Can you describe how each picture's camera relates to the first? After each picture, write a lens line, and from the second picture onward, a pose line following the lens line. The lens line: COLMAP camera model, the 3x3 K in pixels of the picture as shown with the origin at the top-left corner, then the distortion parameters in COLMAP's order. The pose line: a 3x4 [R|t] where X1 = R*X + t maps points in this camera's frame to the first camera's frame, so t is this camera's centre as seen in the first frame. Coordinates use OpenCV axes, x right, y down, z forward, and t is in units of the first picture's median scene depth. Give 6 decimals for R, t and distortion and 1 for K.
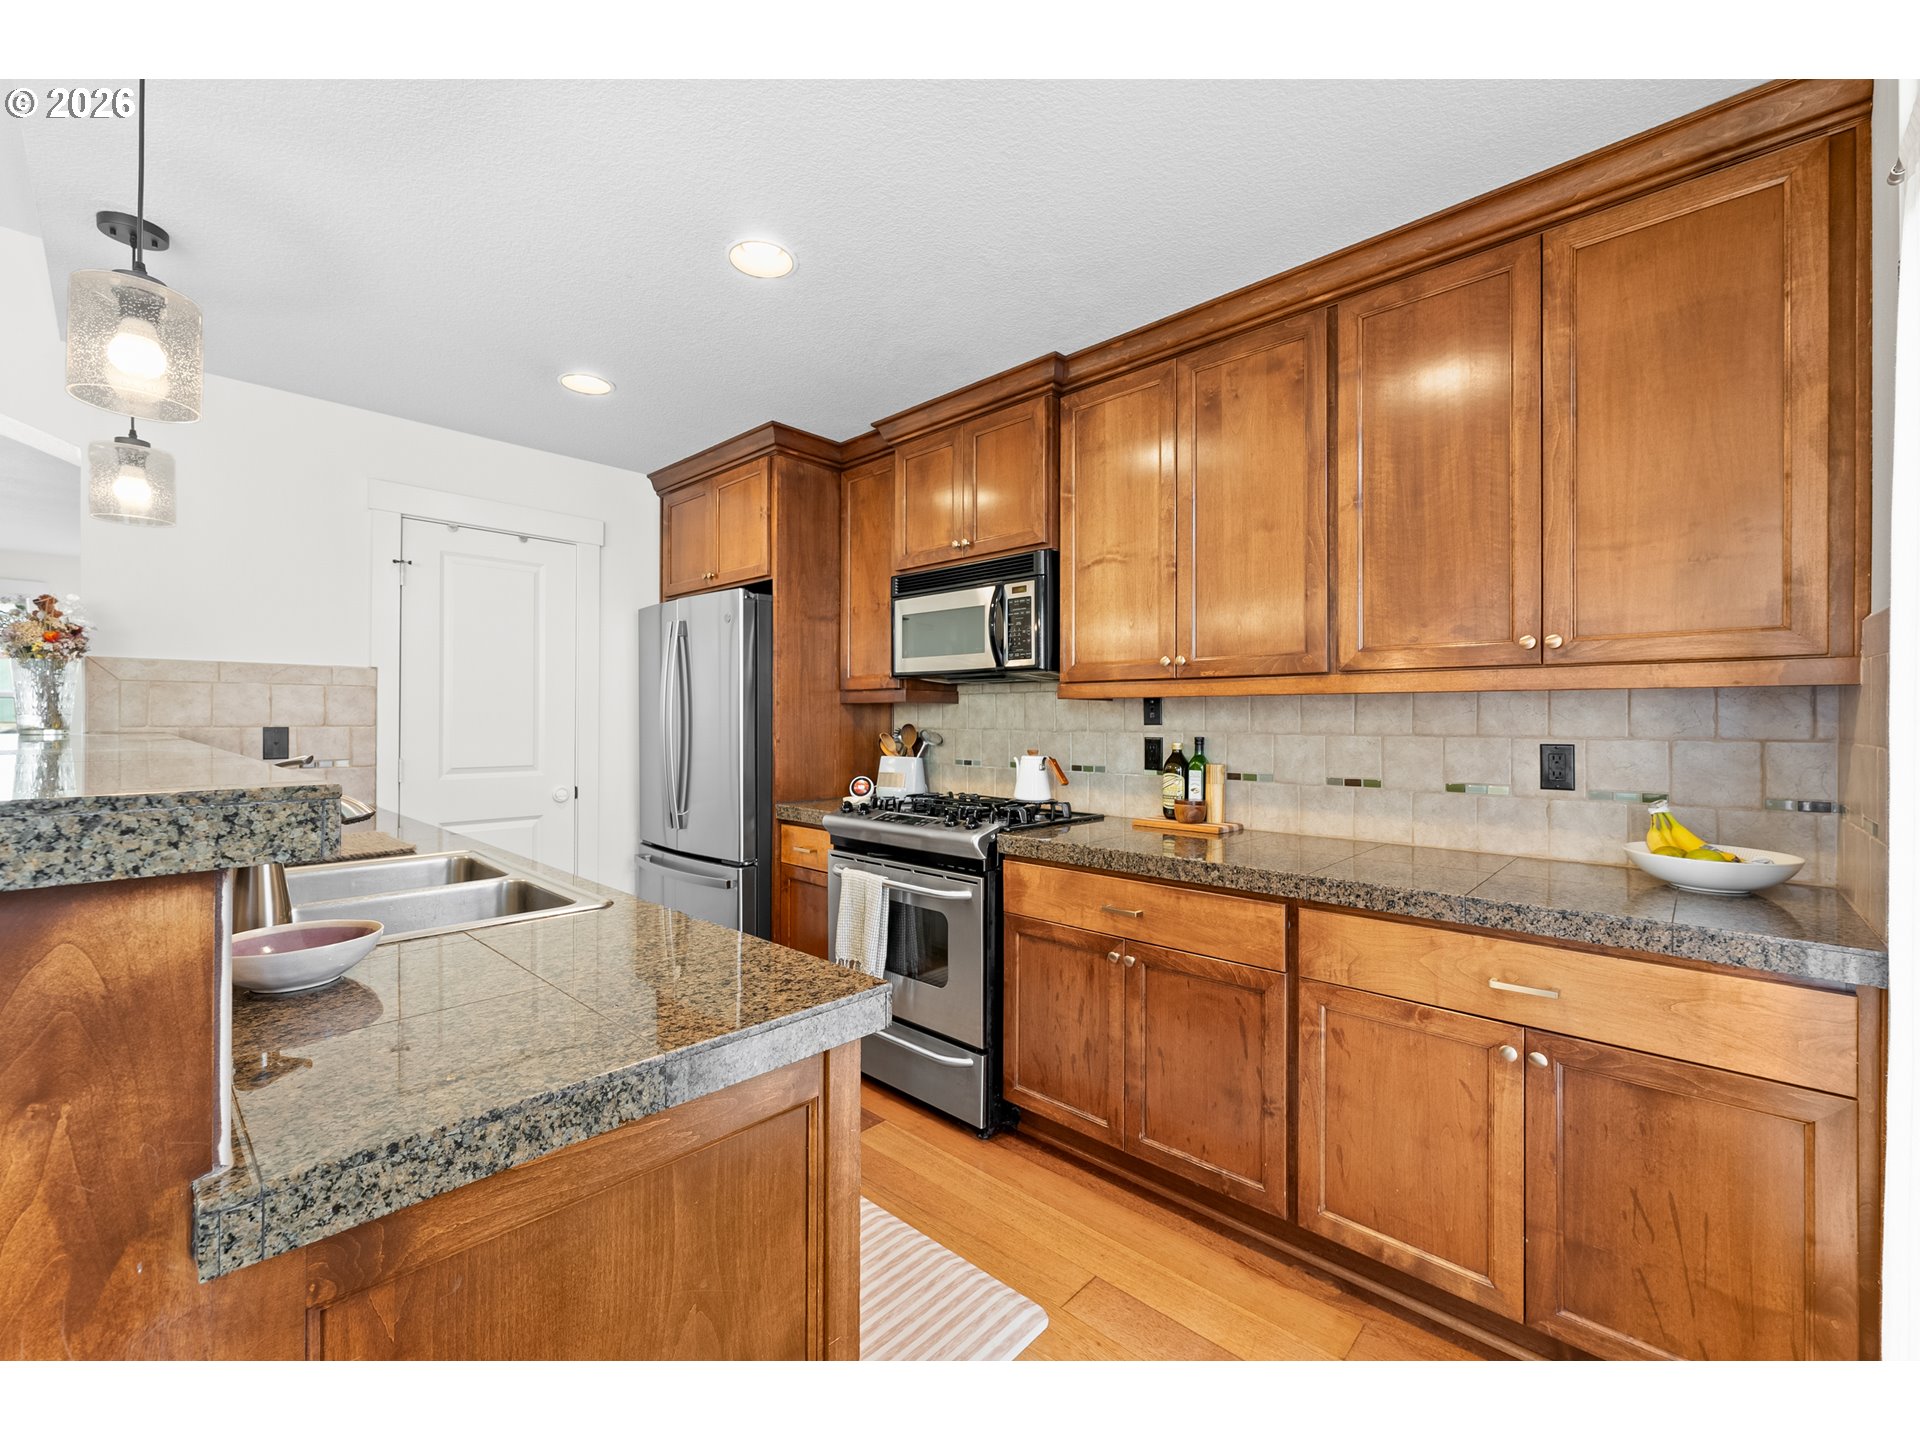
lens RADIAL K [[797.0, 0, 978.2], [0, 797.0, 722.0], [0, 0, 1]] dist [-0.001345, -0.000026]
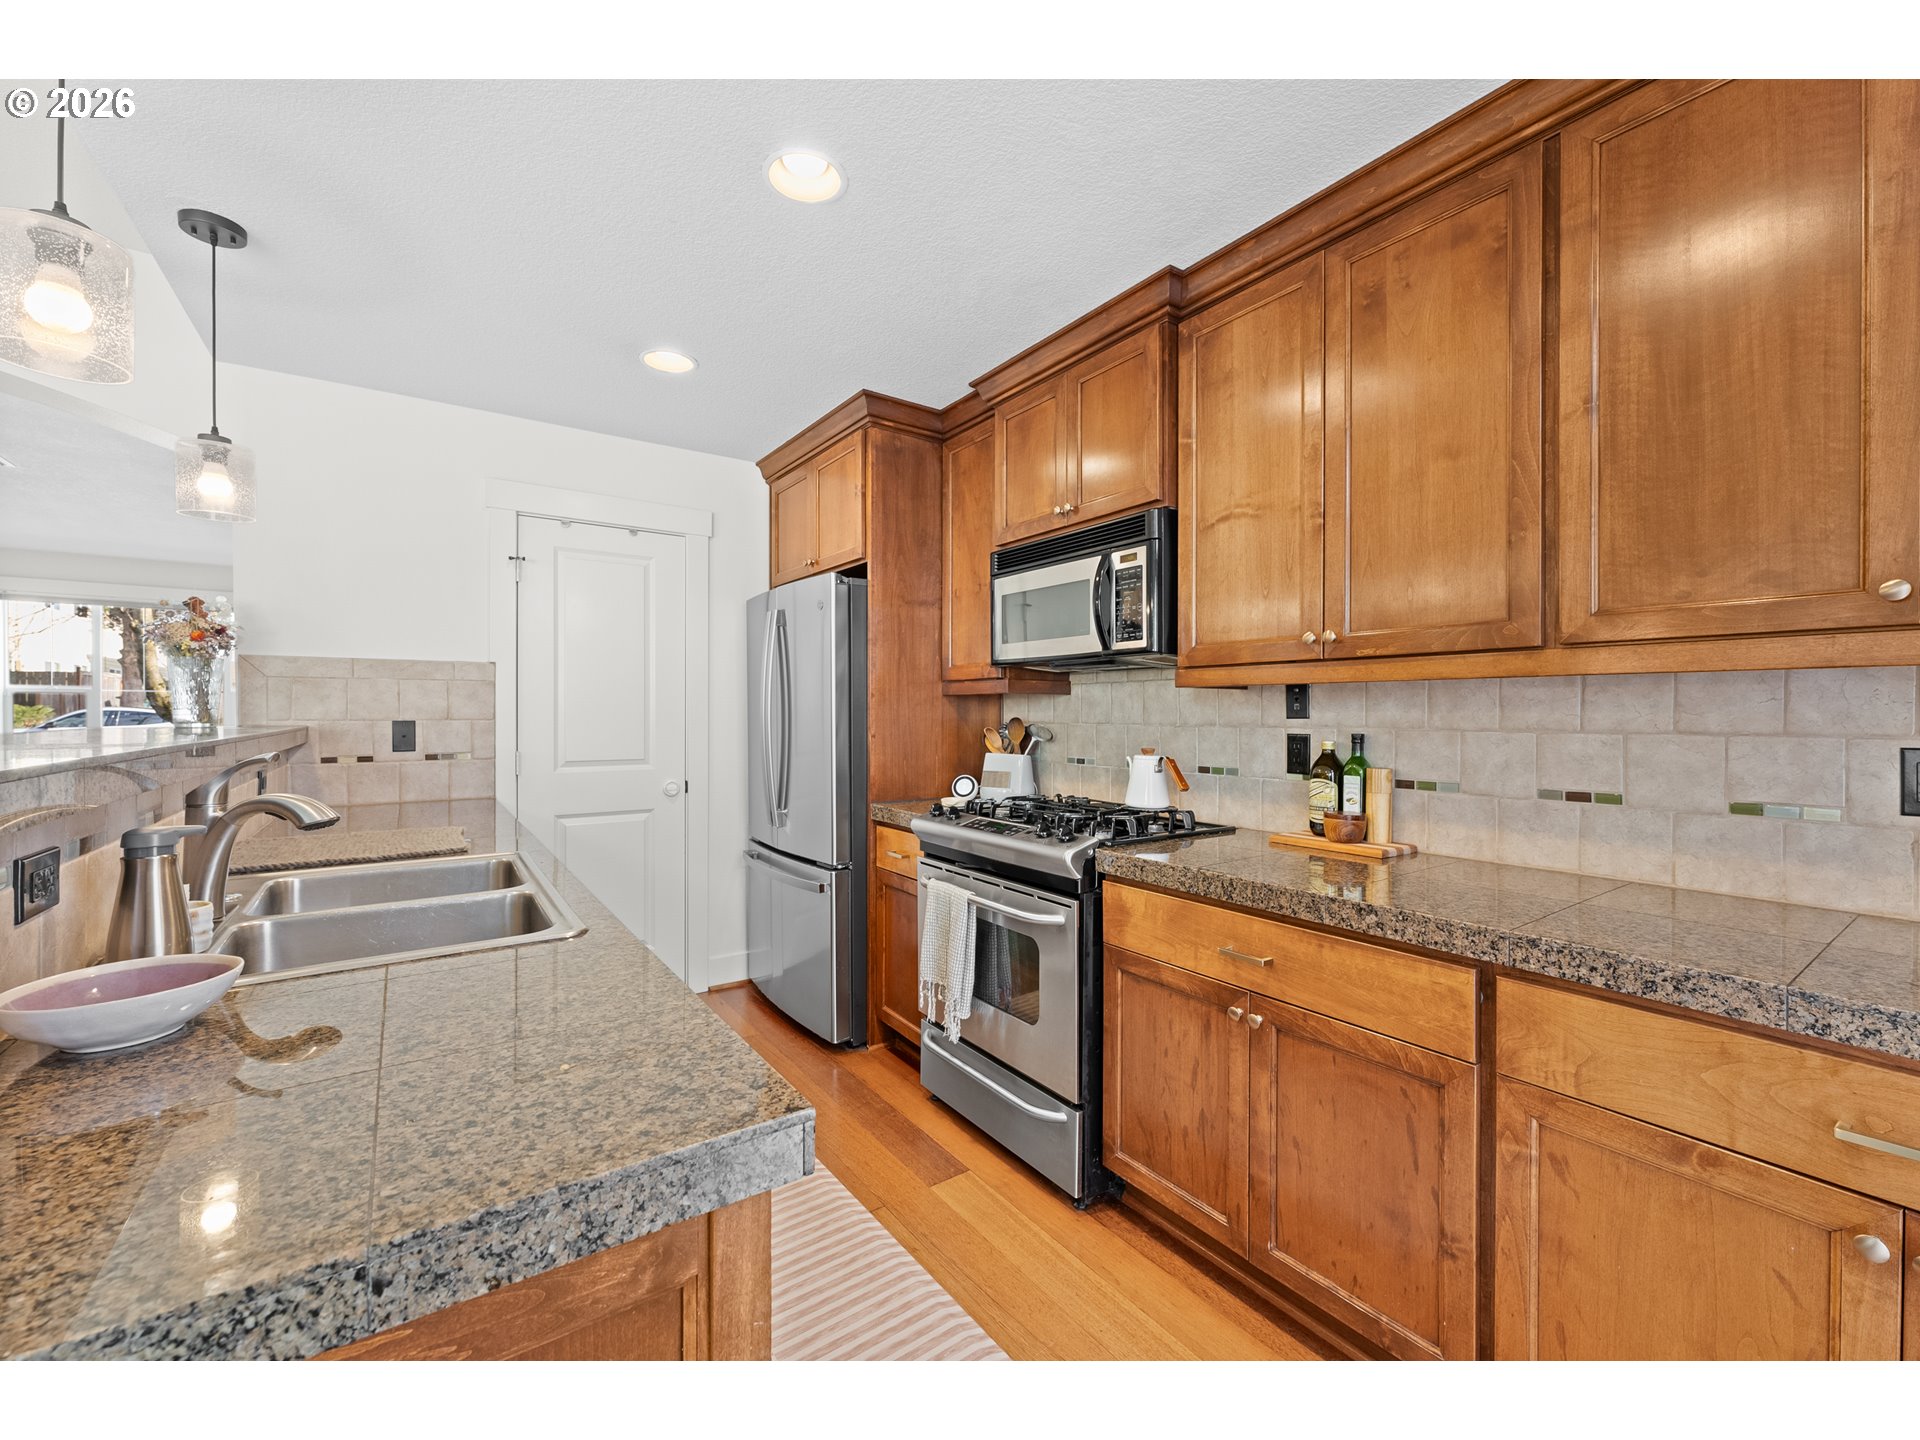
lens RADIAL K [[790.1, 0, 972.9], [0, 790.1, 720.8], [0, 0, 1]] dist [-0.000936, 0.000474]
pose [[0.979511, 0.000641, -0.201390, 0.067841], [0.000727, 0.999977, 0.006718, 0.000273], [0.201390, -0.006727, 0.979488, 0.170622]]
